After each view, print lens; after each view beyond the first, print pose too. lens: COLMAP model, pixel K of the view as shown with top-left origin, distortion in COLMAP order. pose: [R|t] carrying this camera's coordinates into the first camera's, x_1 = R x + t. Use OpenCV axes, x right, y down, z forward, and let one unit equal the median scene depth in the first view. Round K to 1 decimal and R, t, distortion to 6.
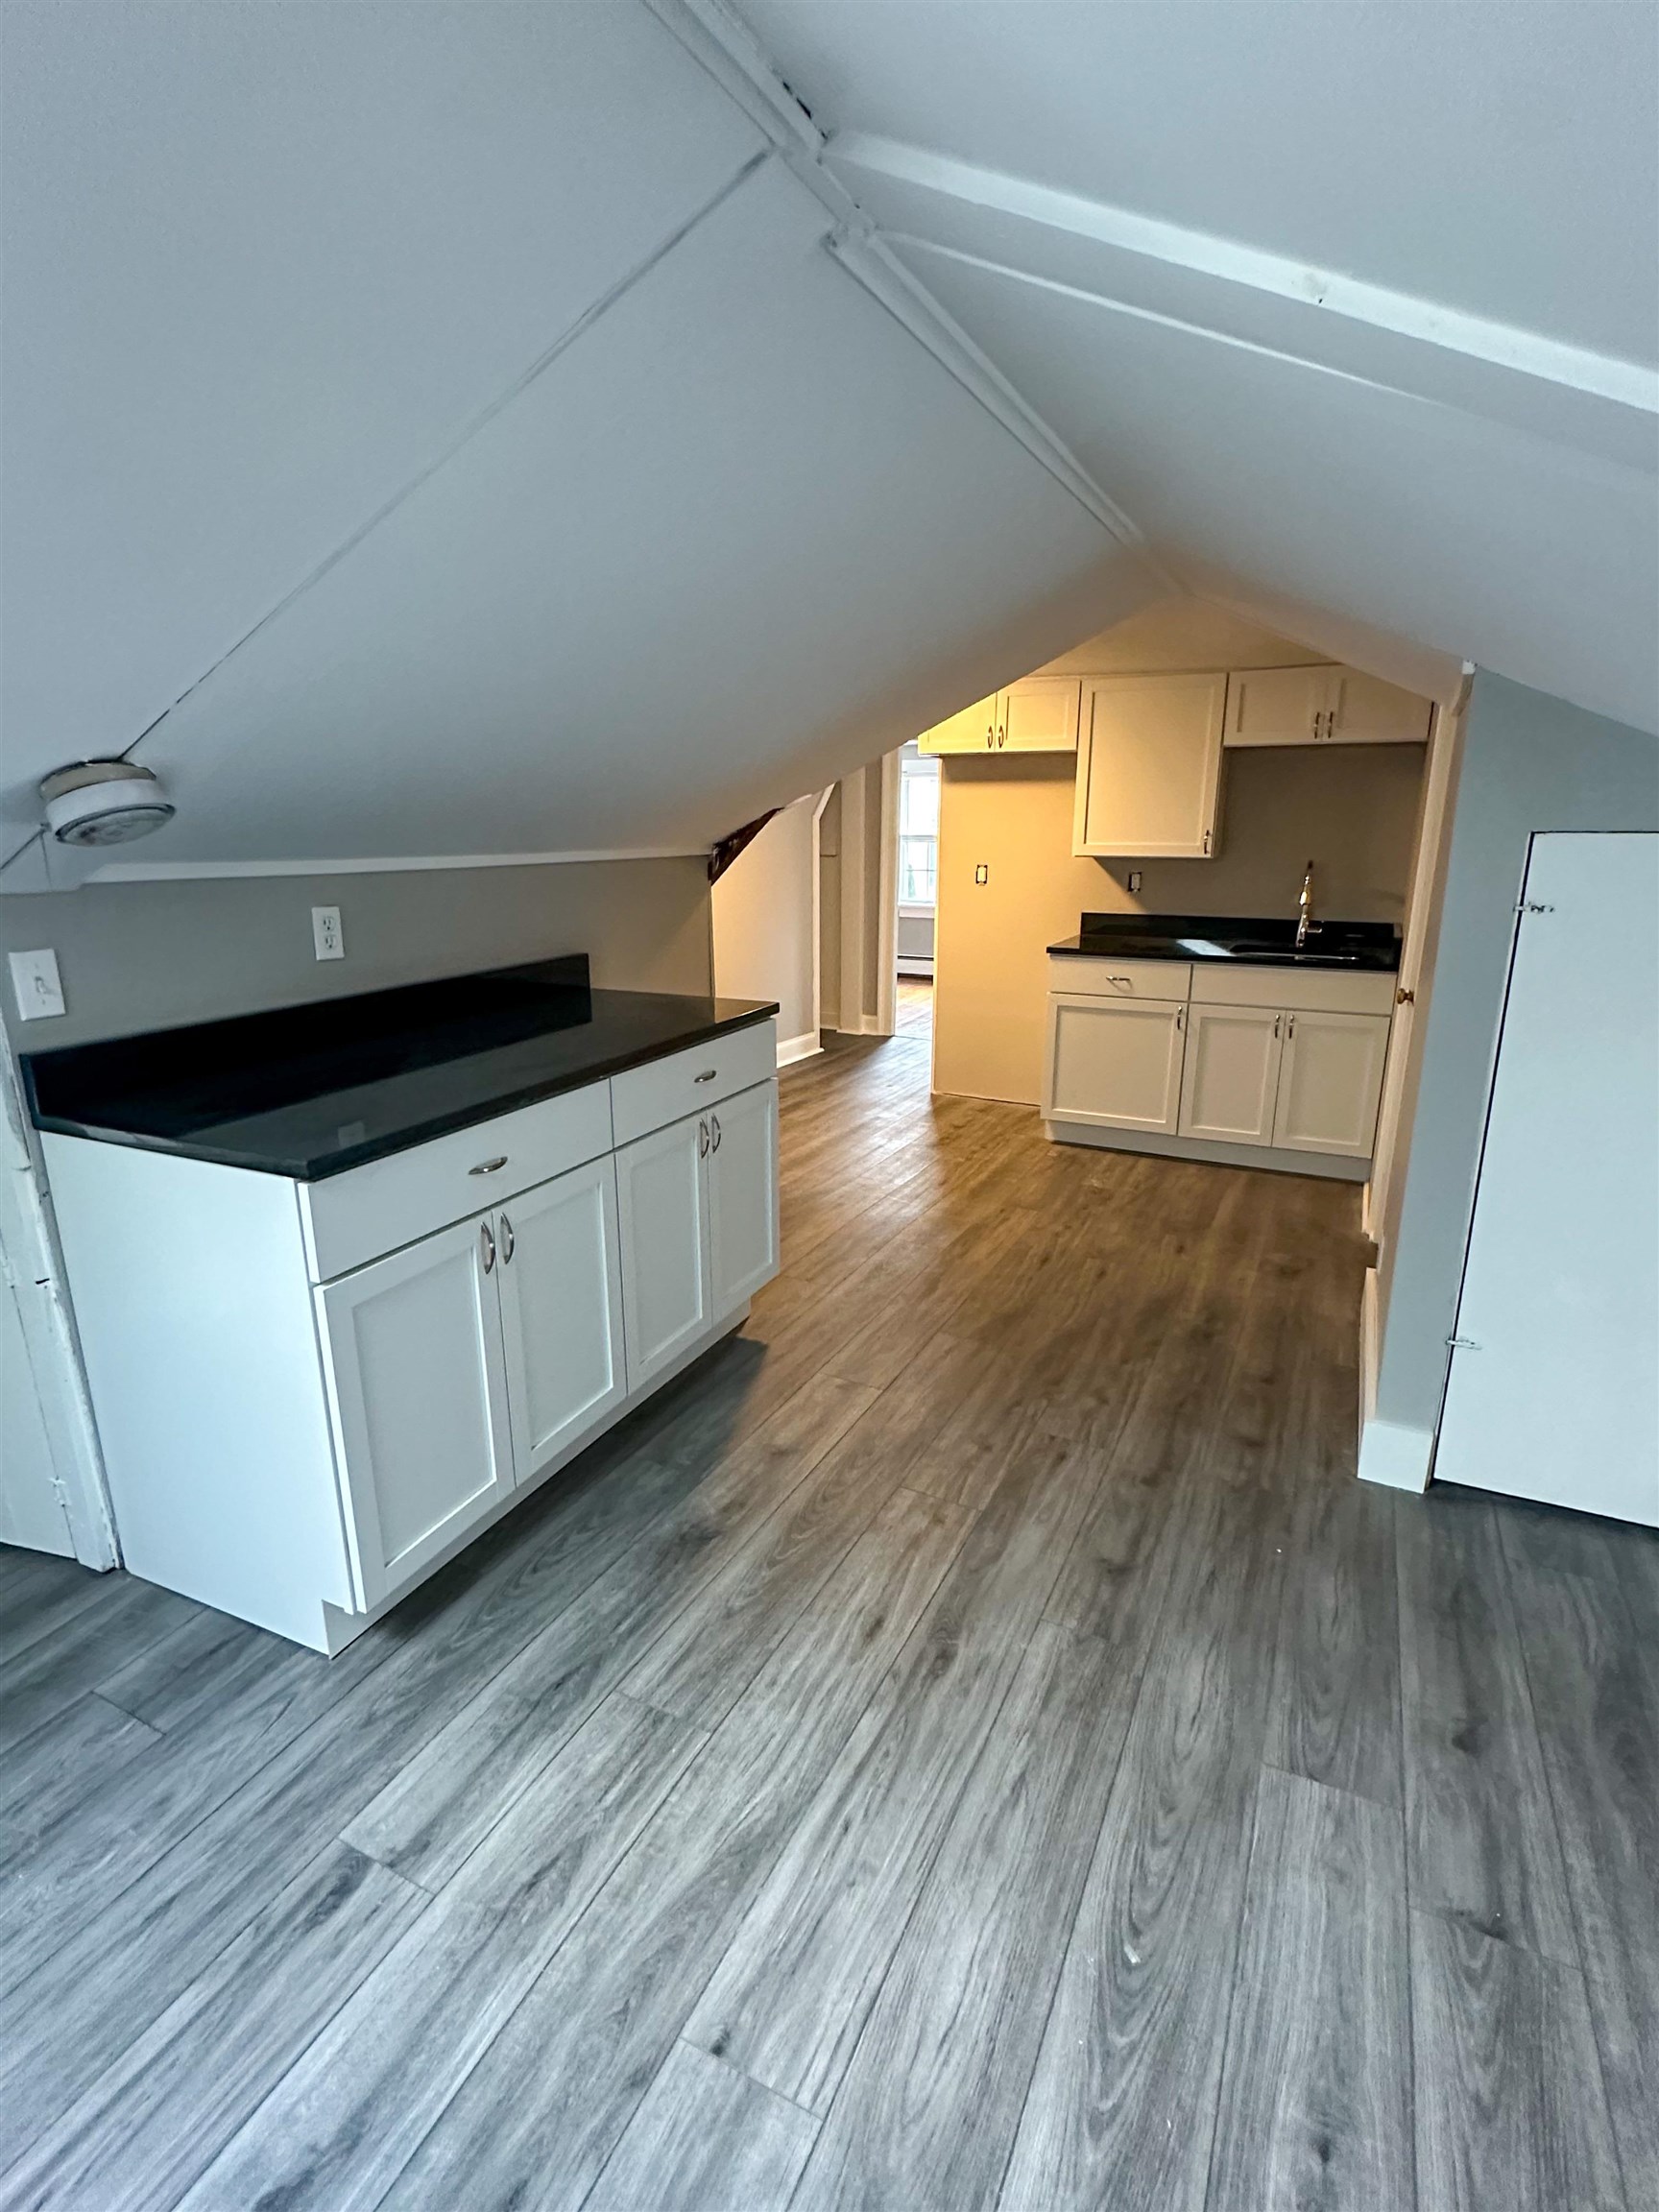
lens RADIAL K [[1086.2, 0, 819.8], [0, 1086.2, 1112.3], [0, 0, 1]] dist [0.018601, 0.000128]
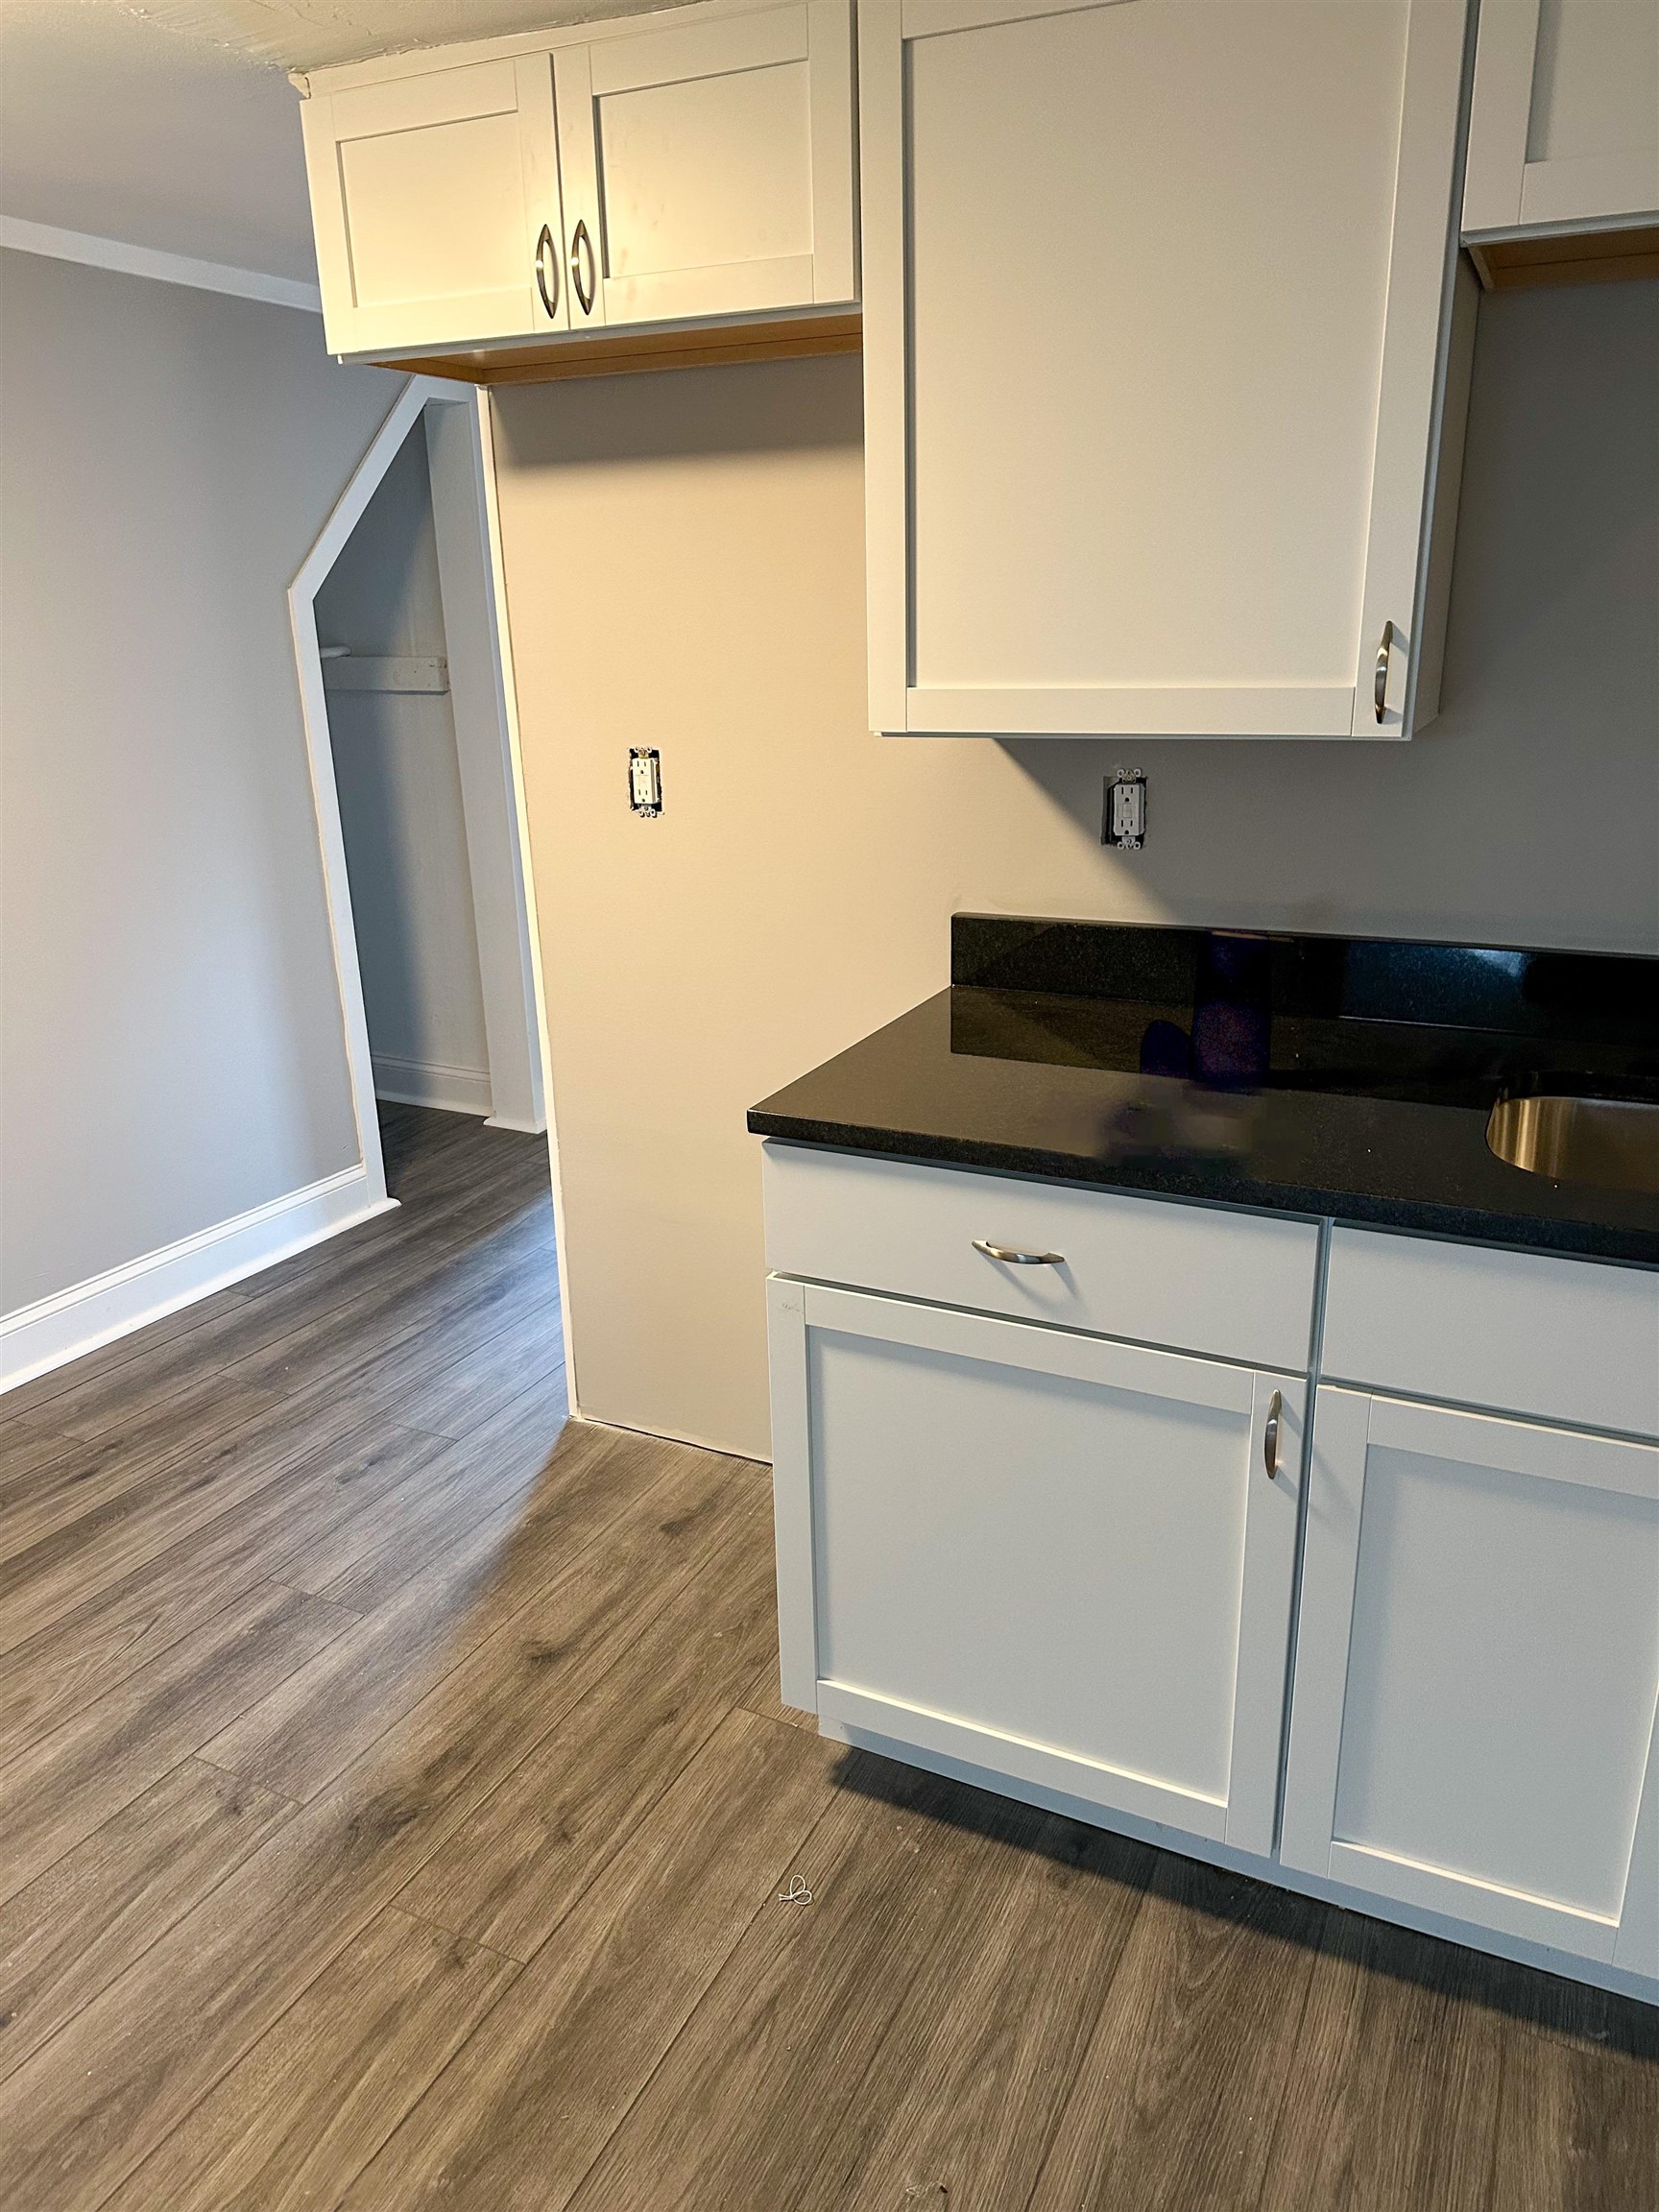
lens RADIAL K [[1564.1, 0, 828.5], [0, 1564.1, 1097.5], [0, 0, 1]] dist [0.032854, -0.020184]
pose [[0.999765, -0.020245, 0.007726, 0.533718], [0.019890, 0.998852, 0.043576, -0.404548], [-0.008599, -0.043412, 0.999020, 1.521531]]
